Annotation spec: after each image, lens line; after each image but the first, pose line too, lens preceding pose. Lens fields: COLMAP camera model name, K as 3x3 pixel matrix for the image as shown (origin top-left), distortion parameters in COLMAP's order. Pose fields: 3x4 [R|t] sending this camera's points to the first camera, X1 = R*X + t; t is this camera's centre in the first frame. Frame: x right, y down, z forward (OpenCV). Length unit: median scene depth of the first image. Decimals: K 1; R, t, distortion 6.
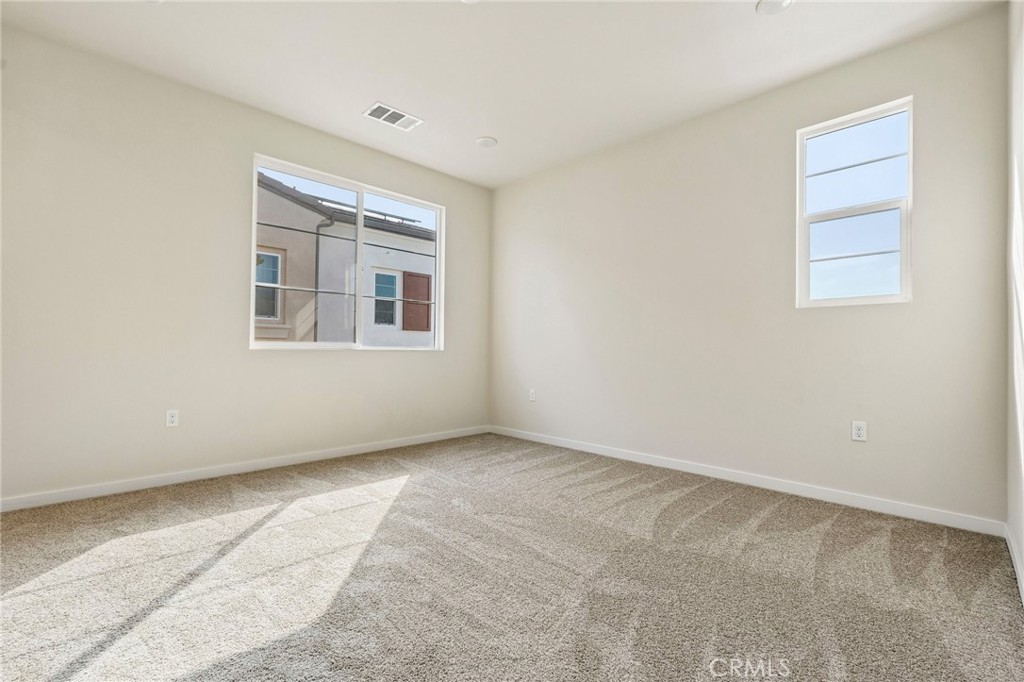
lens RADIAL K [[449.2, 0, 539.3], [0, 449.2, 333.0], [0, 0, 1]] dist [-0.002426, 0.000589]
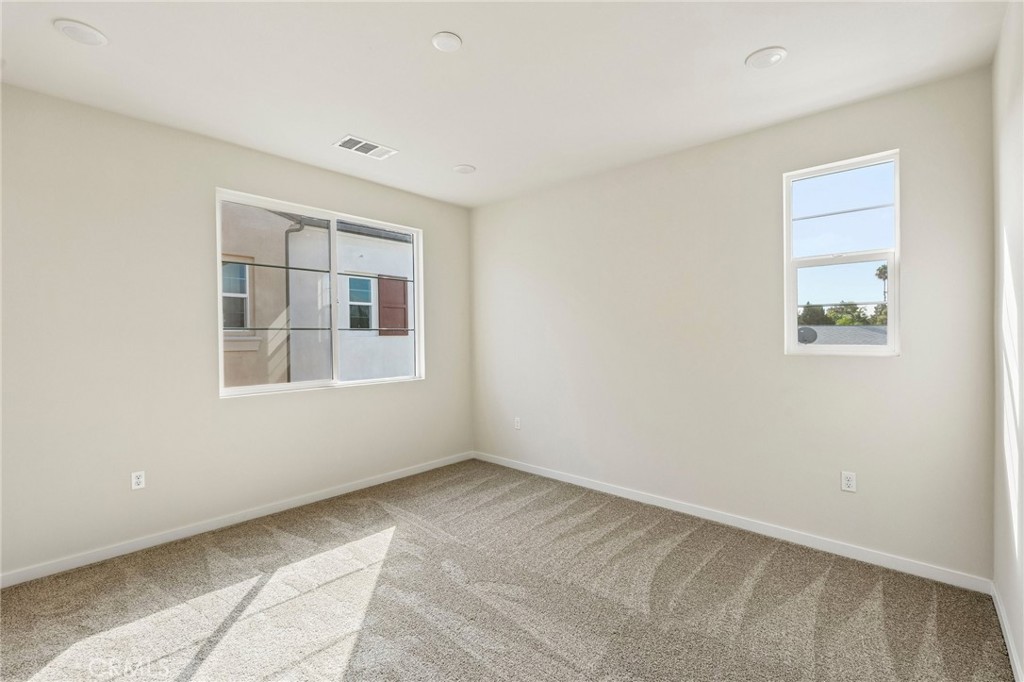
lens RADIAL K [[449.2, 0, 537.2], [0, 449.2, 325.7], [0, 0, 1]] dist [-0.002426, 0.000589]
pose [[0.998663, -0.024052, 0.045757, -0.020376], [0.022940, 0.999433, 0.024662, -0.160422], [-0.046324, -0.023579, 0.998648, 0.033609]]
